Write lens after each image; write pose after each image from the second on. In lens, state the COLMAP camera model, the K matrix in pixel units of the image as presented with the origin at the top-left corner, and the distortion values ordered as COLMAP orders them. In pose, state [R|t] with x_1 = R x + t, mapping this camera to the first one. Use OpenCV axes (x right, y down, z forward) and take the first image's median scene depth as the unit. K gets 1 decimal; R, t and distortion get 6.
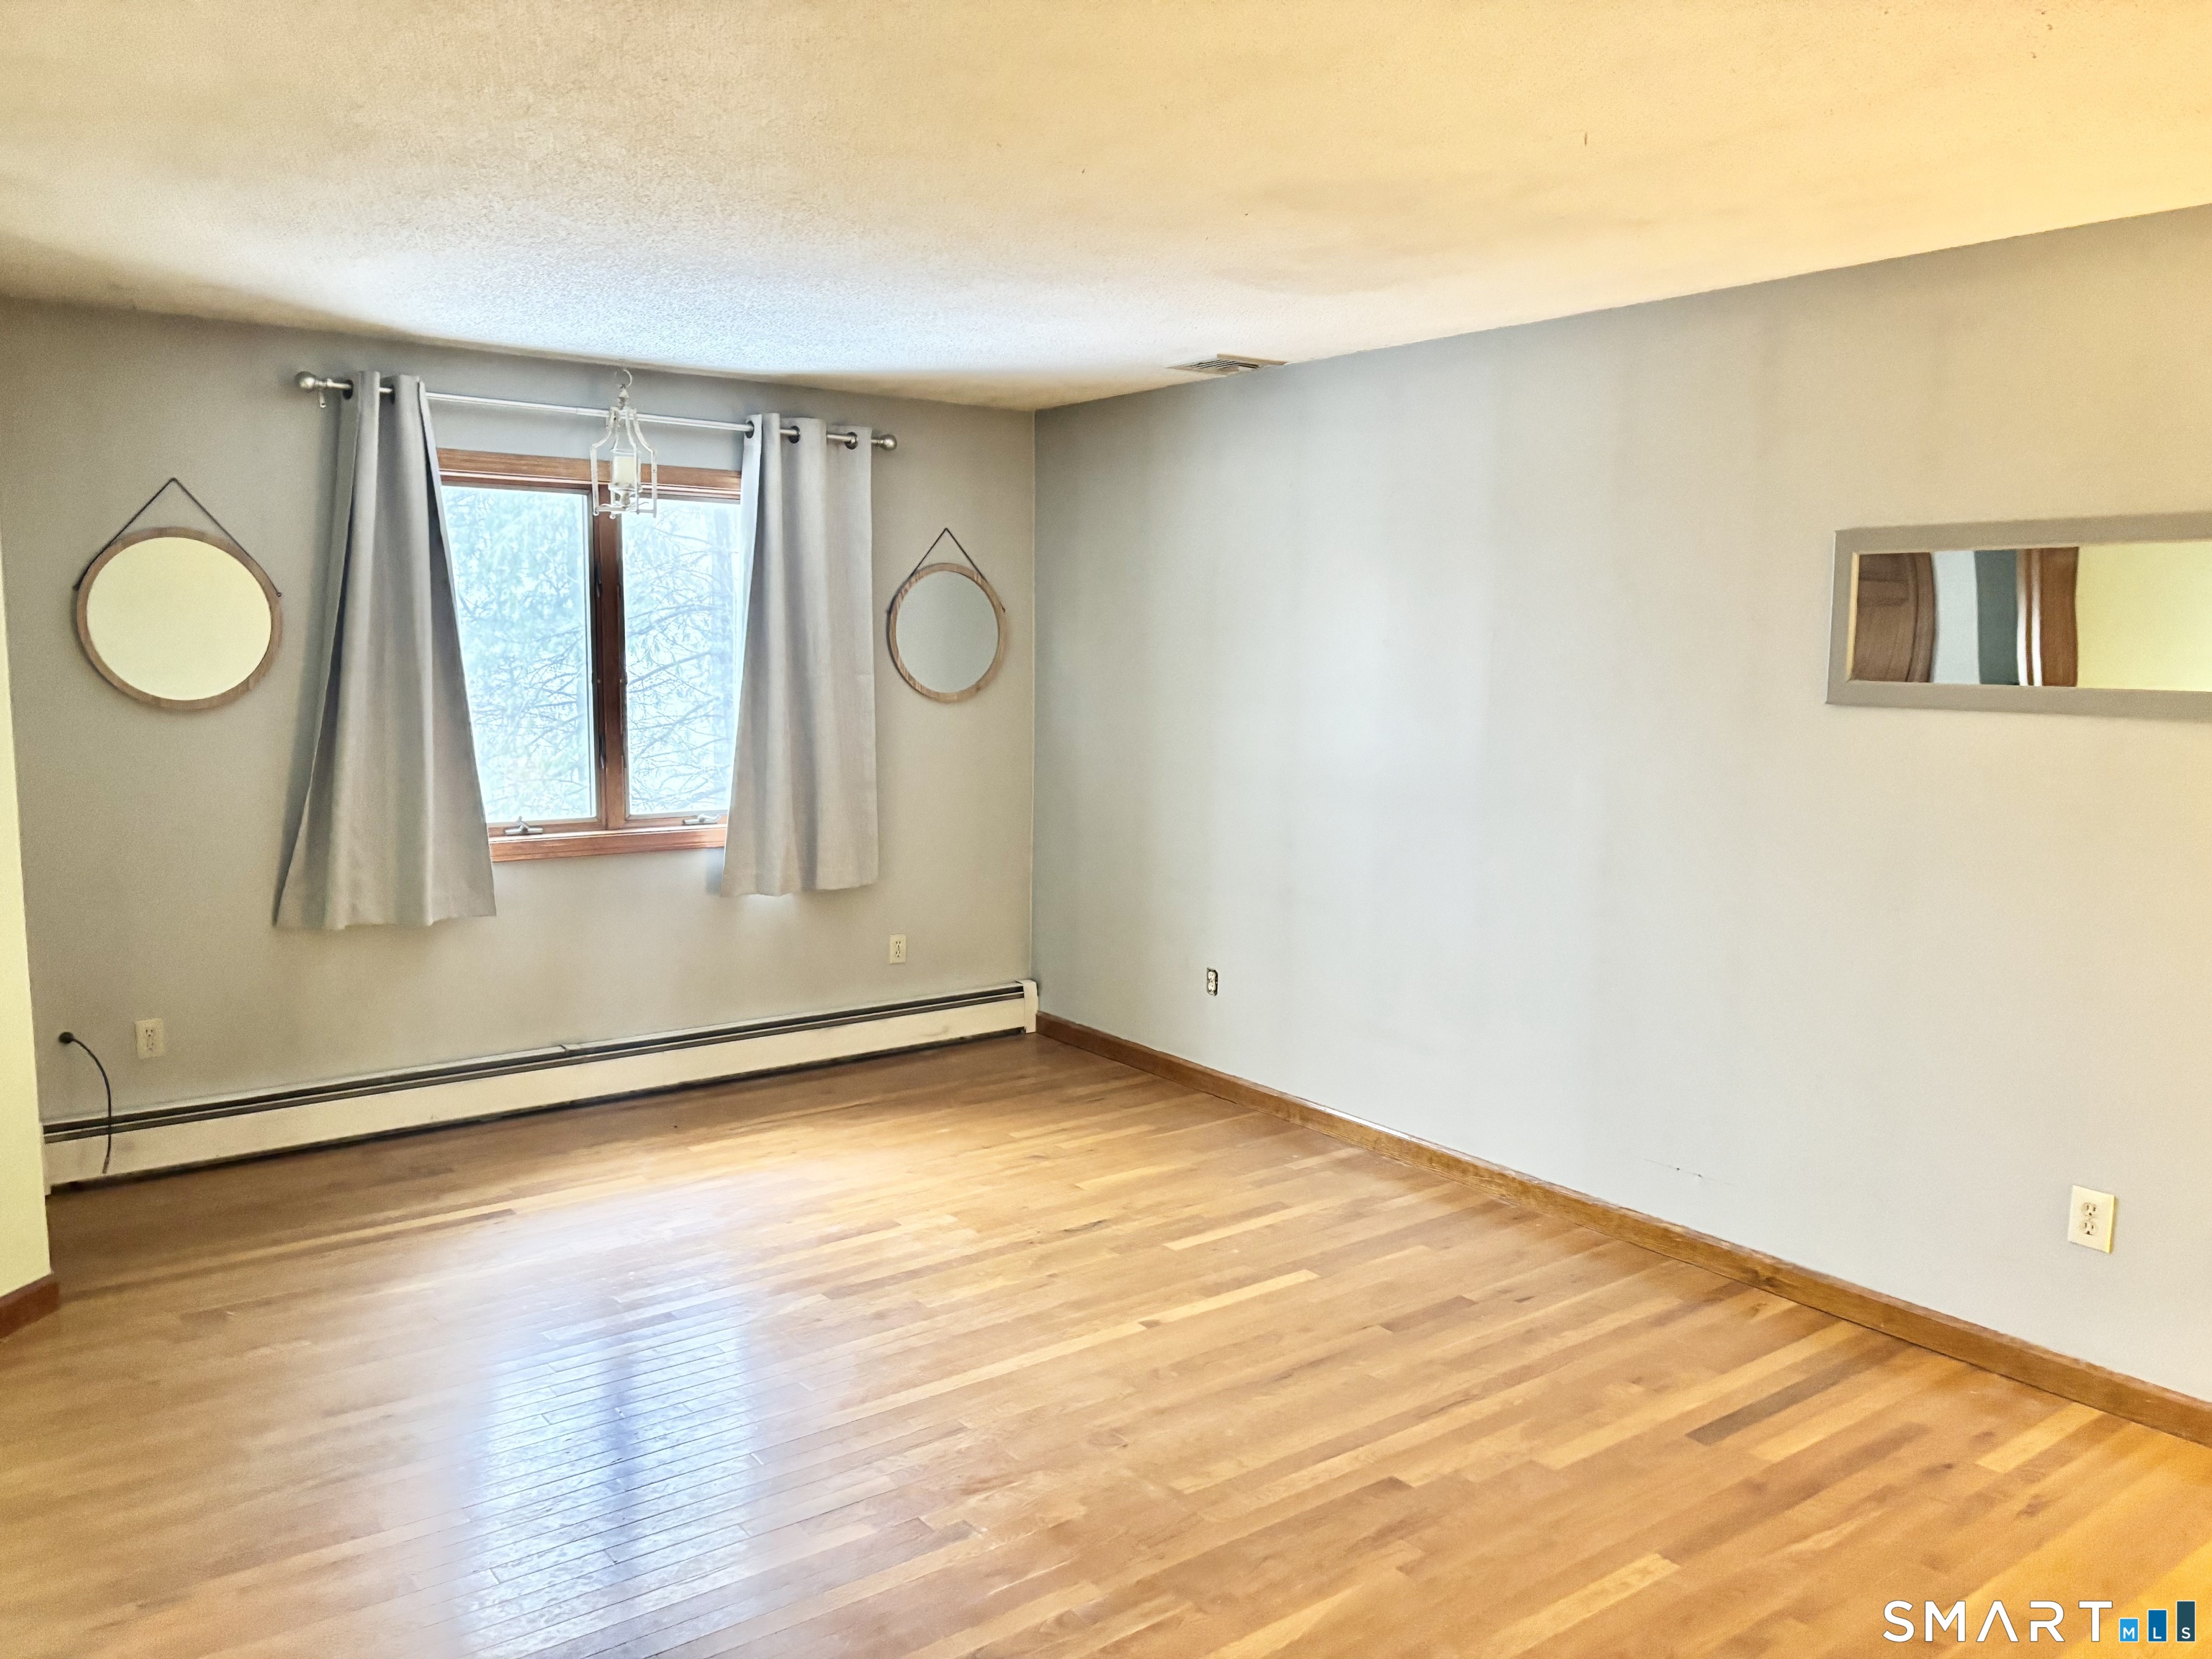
lens RADIAL K [[1667.1, 0, 1124.2], [0, 1667.1, 823.6], [0, 0, 1]] dist [0.063566, -0.080285]
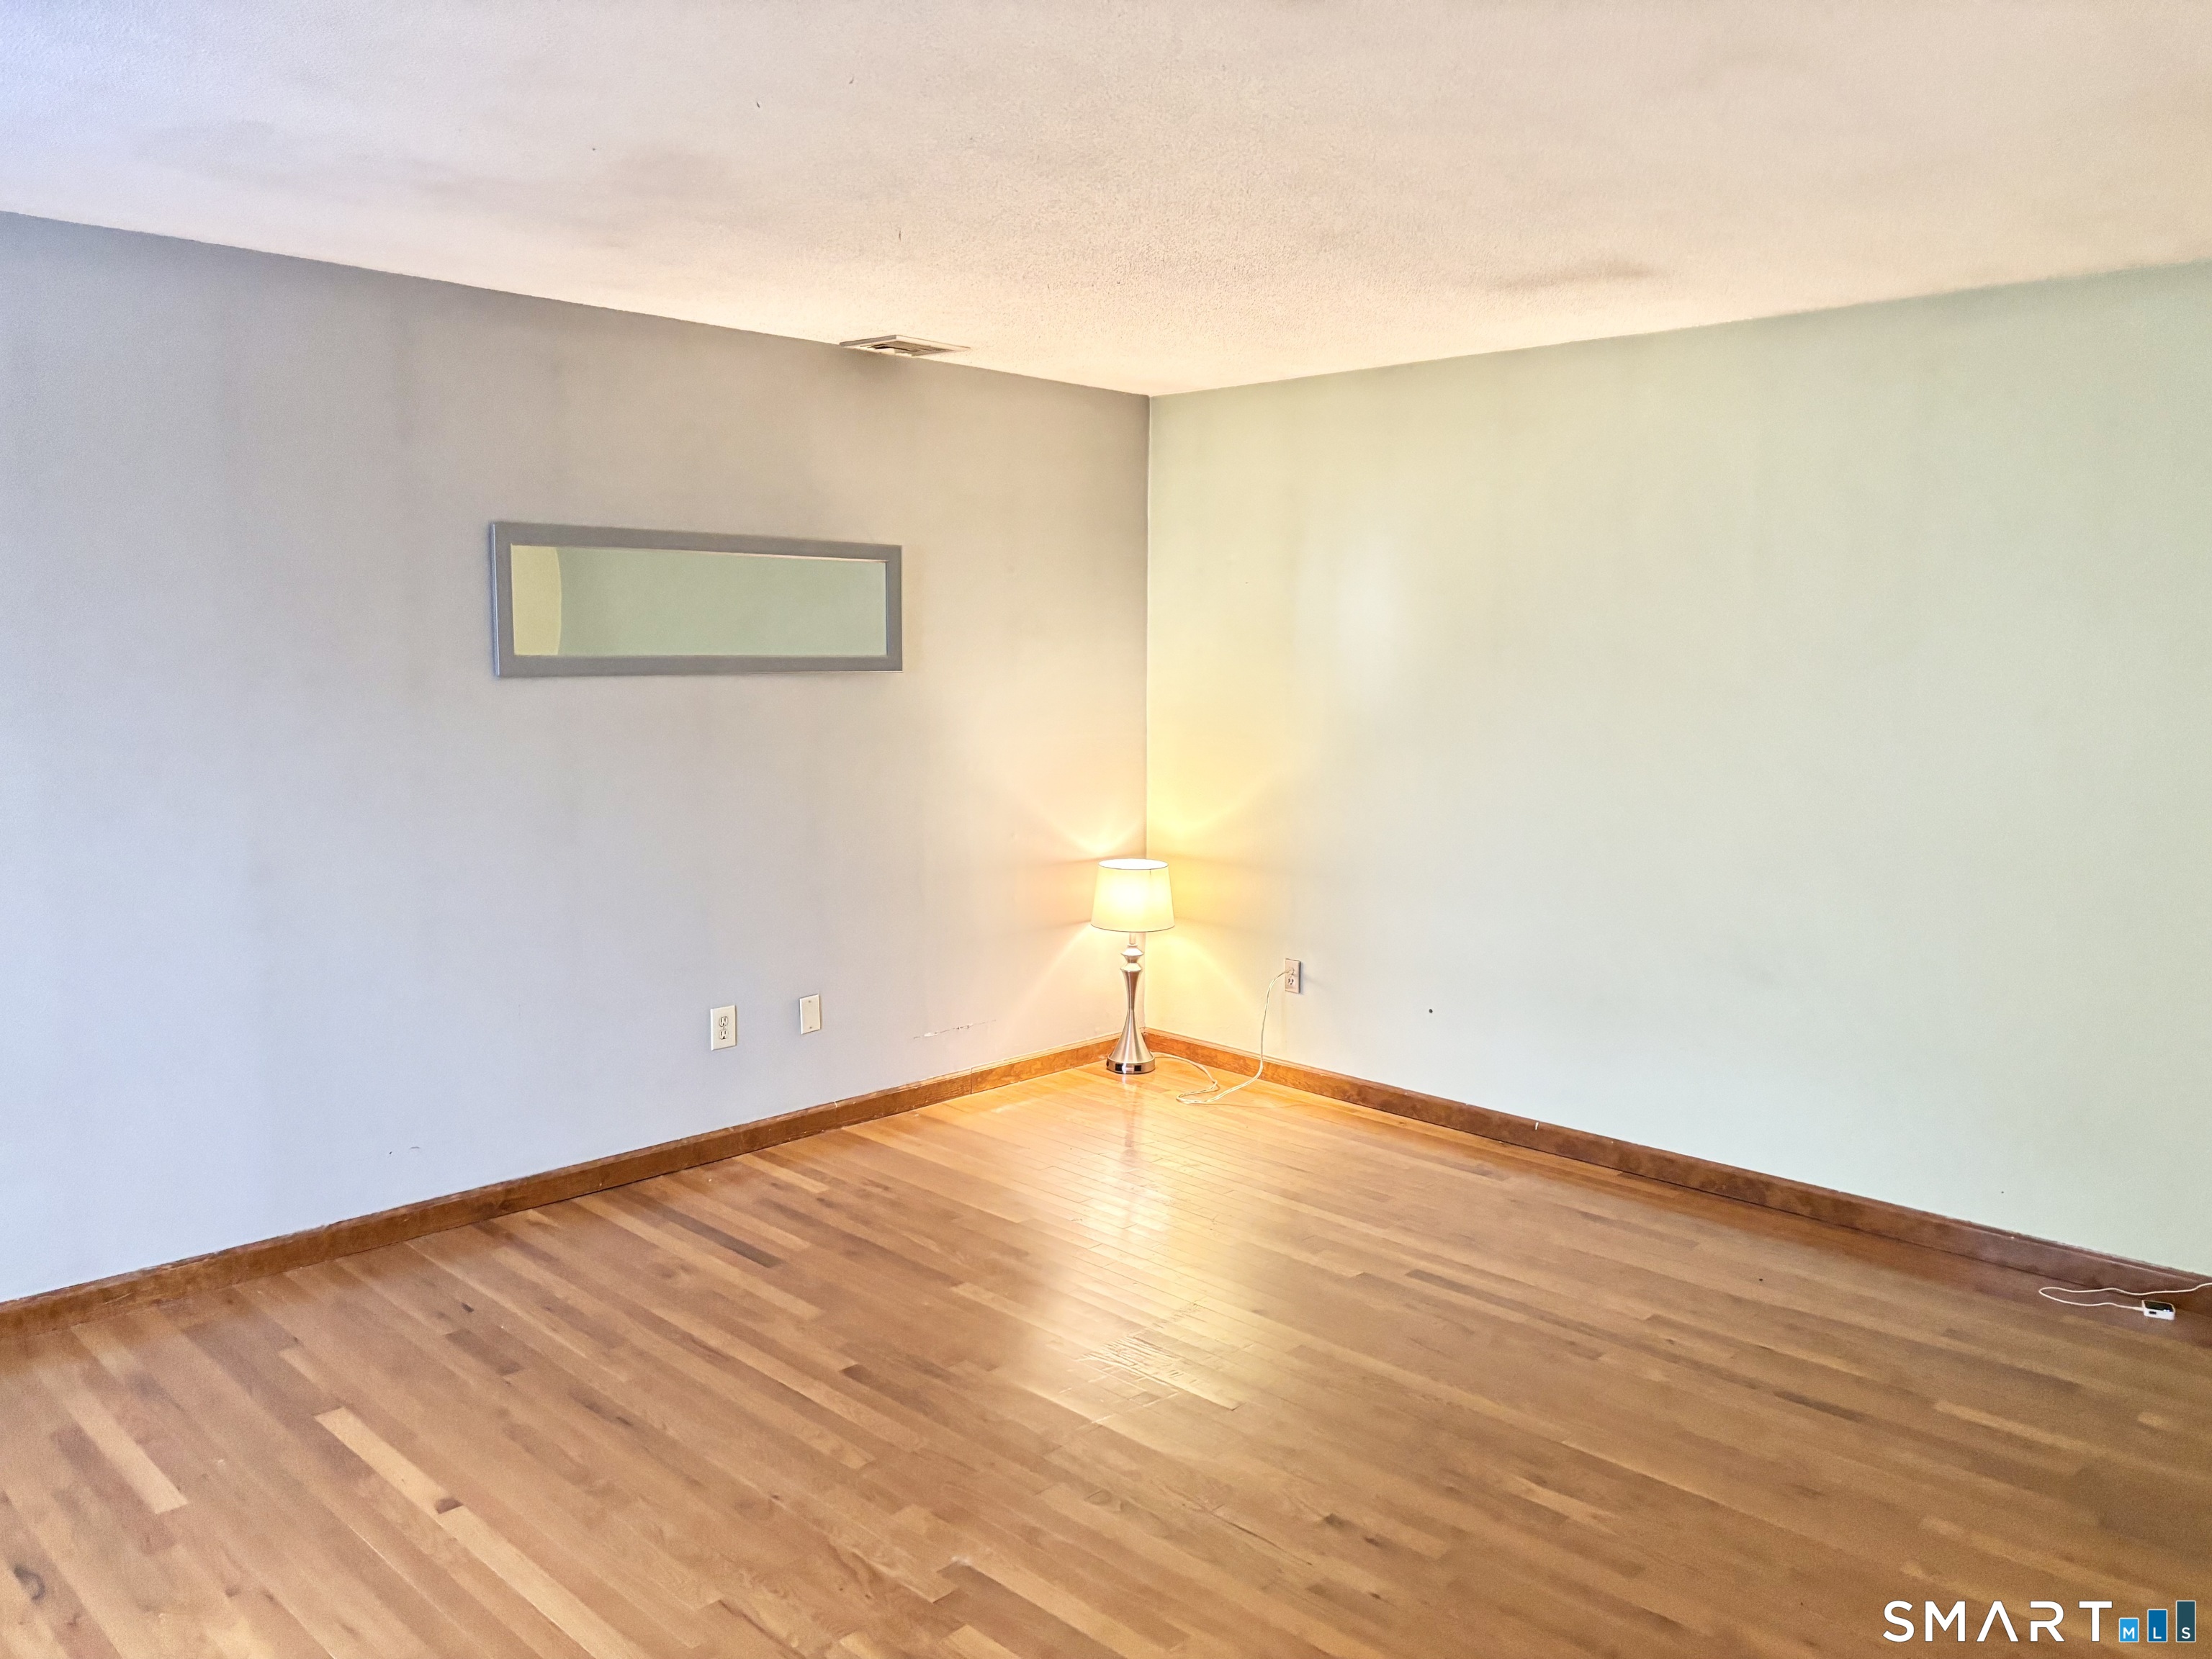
lens RADIAL K [[1667.1, 0, 1104.1], [0, 1667.1, 830.2], [0, 0, 1]] dist [0.063566, -0.080285]
pose [[-0.125978, -0.134322, 0.982897, -0.574367], [0.113840, 0.982288, 0.148830, -0.070115], [-0.985480, 0.130643, -0.108456, 0.567533]]
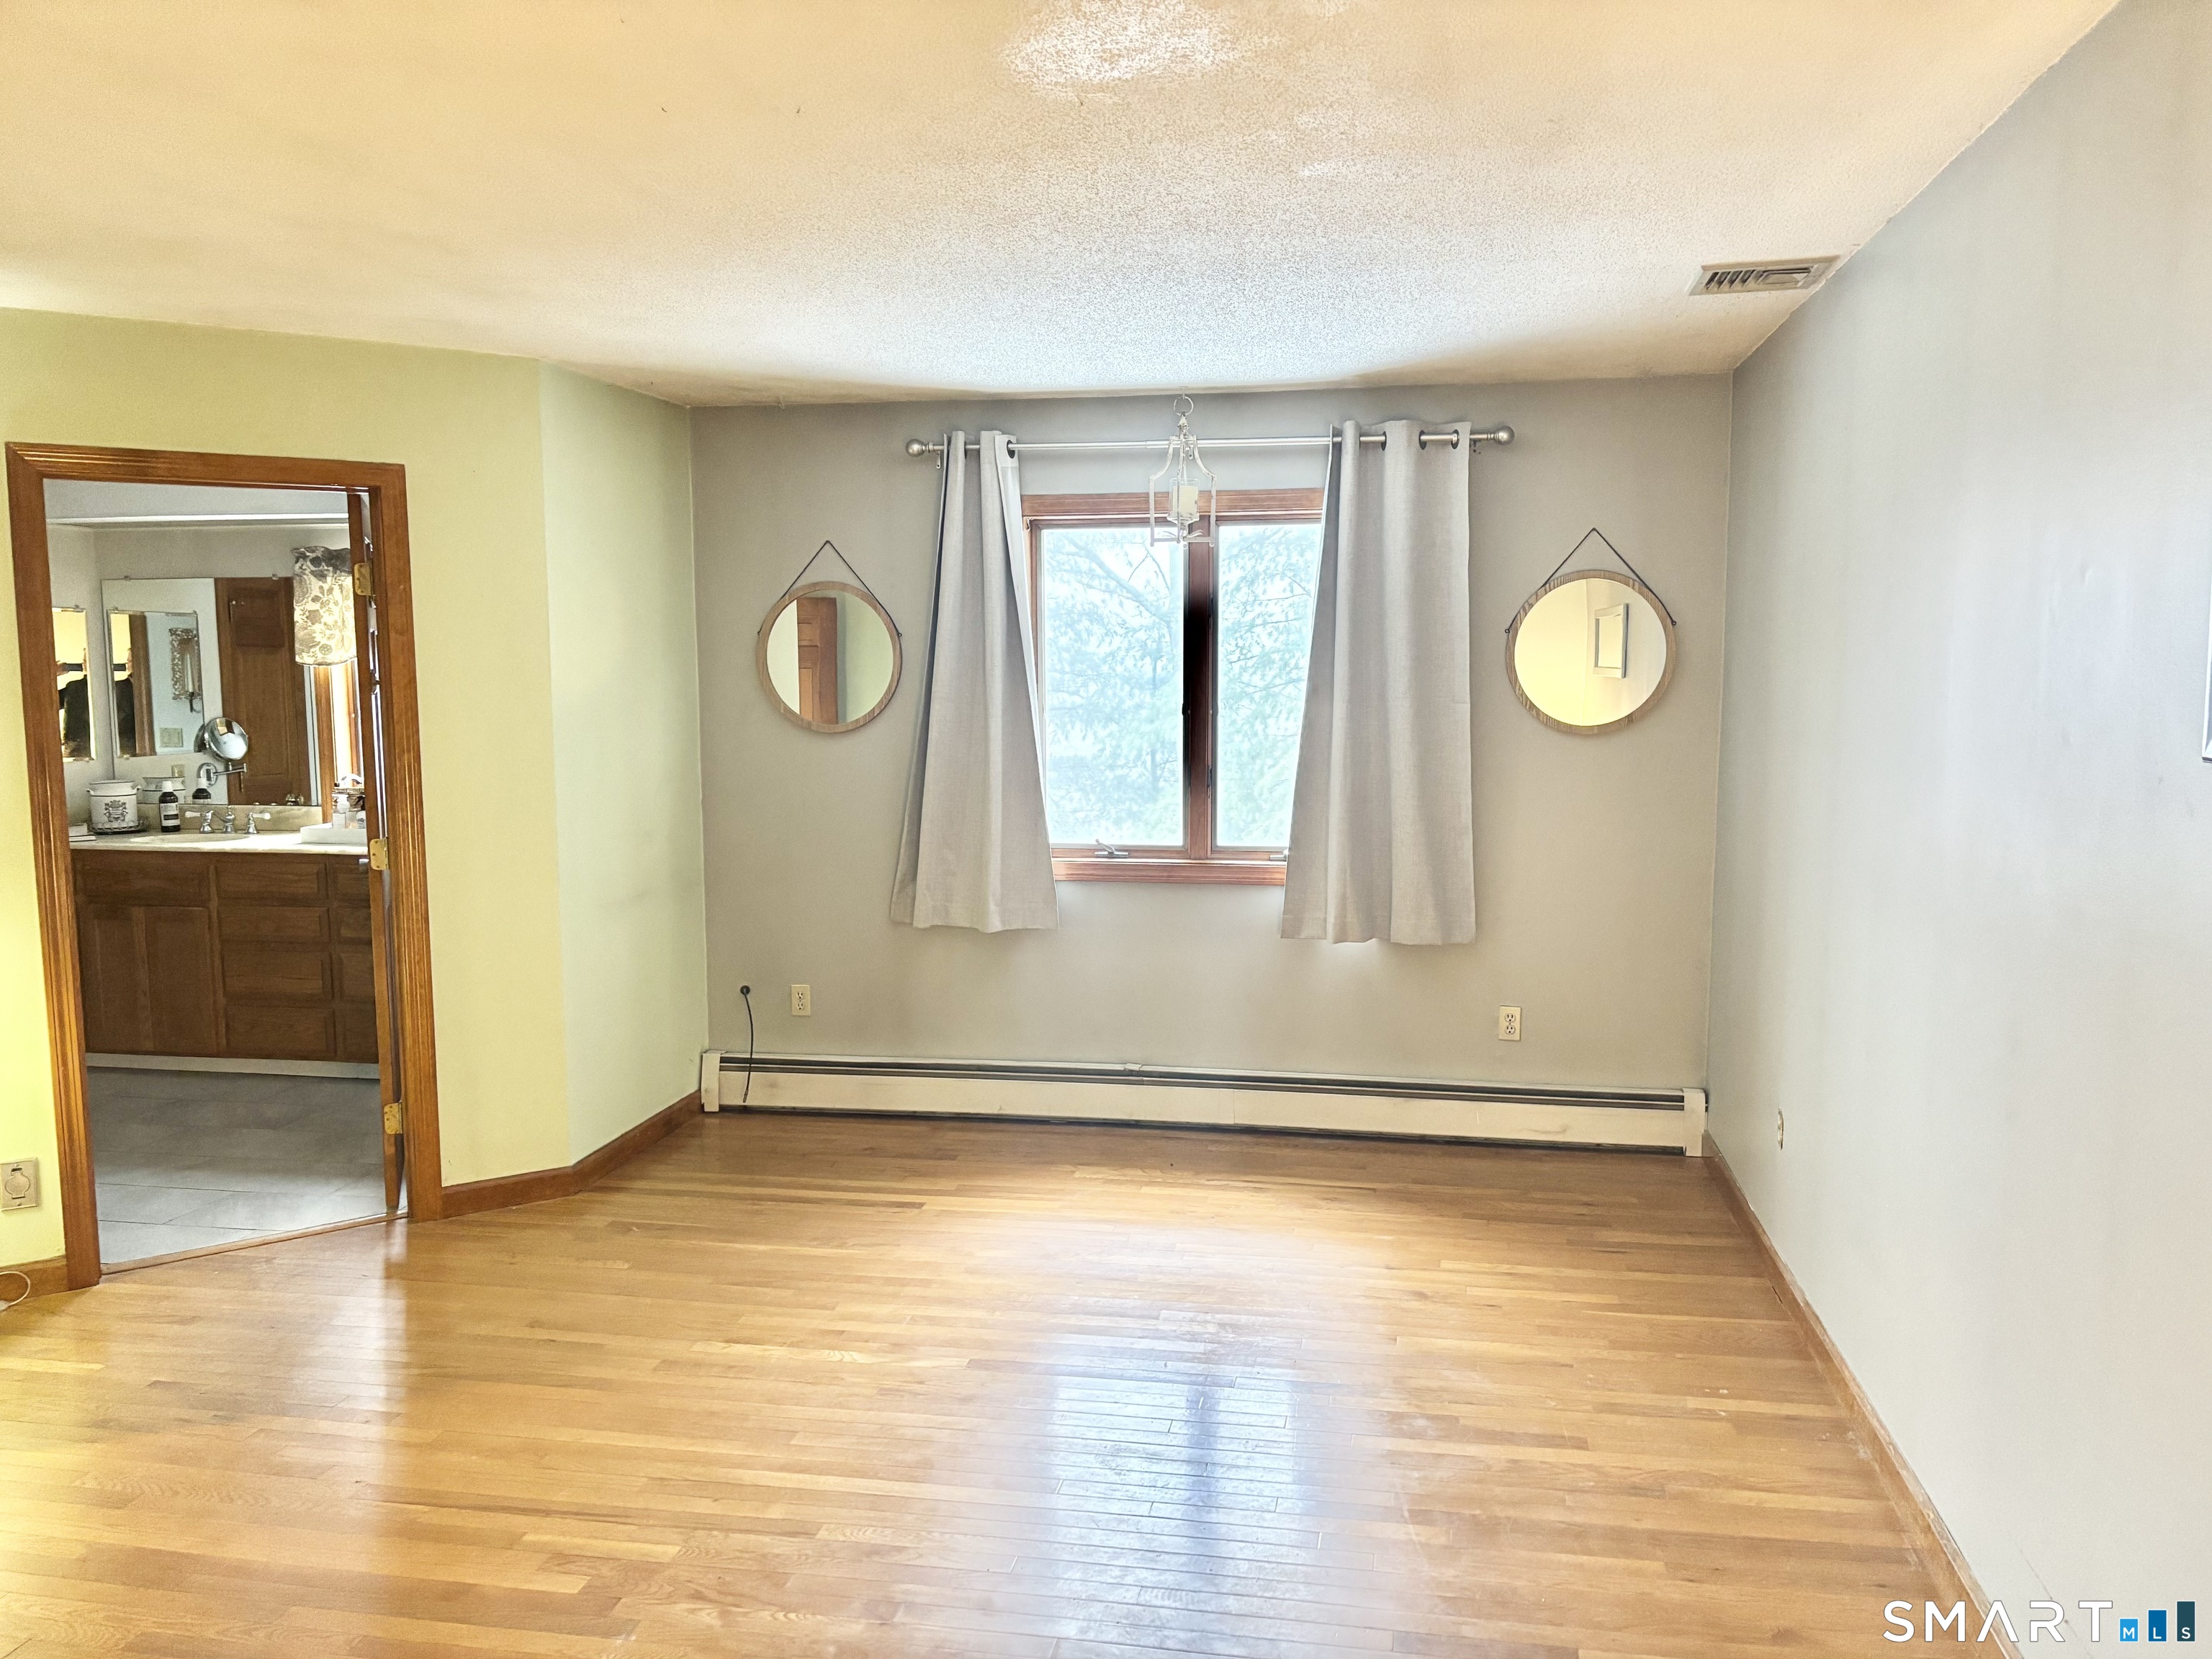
lens RADIAL K [[1667.1, 0, 1107.3], [0, 1667.1, 815.4], [0, 0, 1]] dist [0.063566, -0.080285]
pose [[0.673797, 0.052249, -0.737067, 0.434709], [-0.070201, 0.997511, 0.006536, -0.027886], [0.735574, 0.047339, 0.675788, 0.322993]]
